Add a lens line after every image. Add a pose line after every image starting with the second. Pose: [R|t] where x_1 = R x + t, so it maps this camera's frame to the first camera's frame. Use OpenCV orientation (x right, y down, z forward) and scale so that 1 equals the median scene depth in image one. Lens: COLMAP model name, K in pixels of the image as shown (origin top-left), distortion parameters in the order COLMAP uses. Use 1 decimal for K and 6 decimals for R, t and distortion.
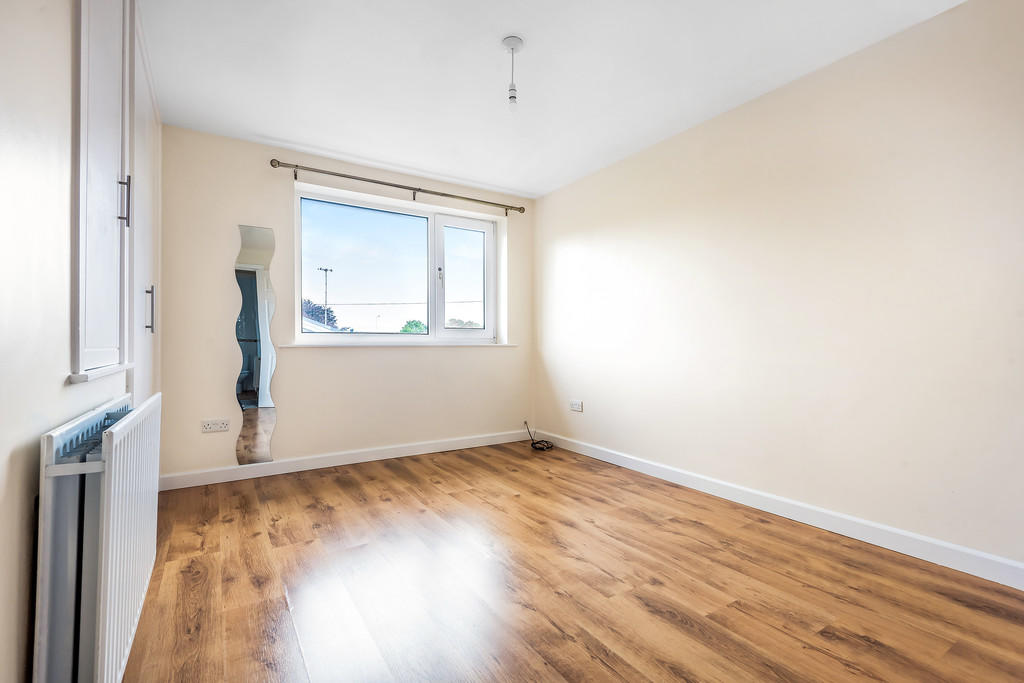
lens RADIAL K [[467.0, 0, 512.0], [0, 467.0, 341.5], [0, 0, 1]] dist [0.010577, -0.000135]
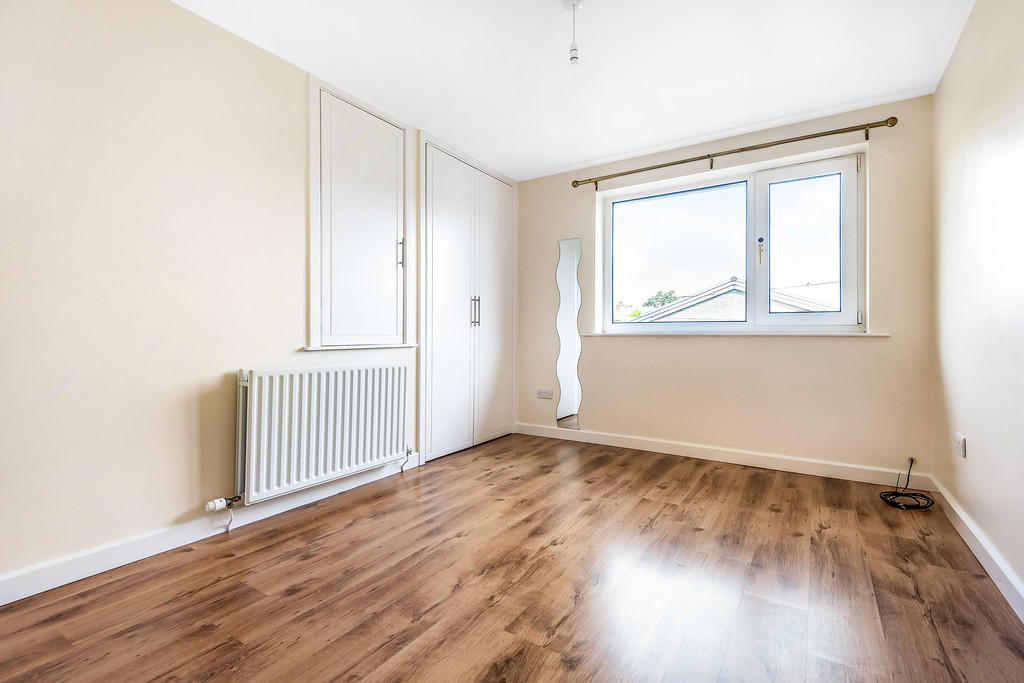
lens RADIAL K [[469.5, 0, 507.7], [0, 469.5, 324.9], [0, 0, 1]] dist [0.061430, -0.039812]
pose [[0.407251, -0.015555, -0.913184, 0.546827], [0.004633, 0.999877, -0.014966, 0.002514], [0.913304, 0.001864, 0.407273, 0.351502]]
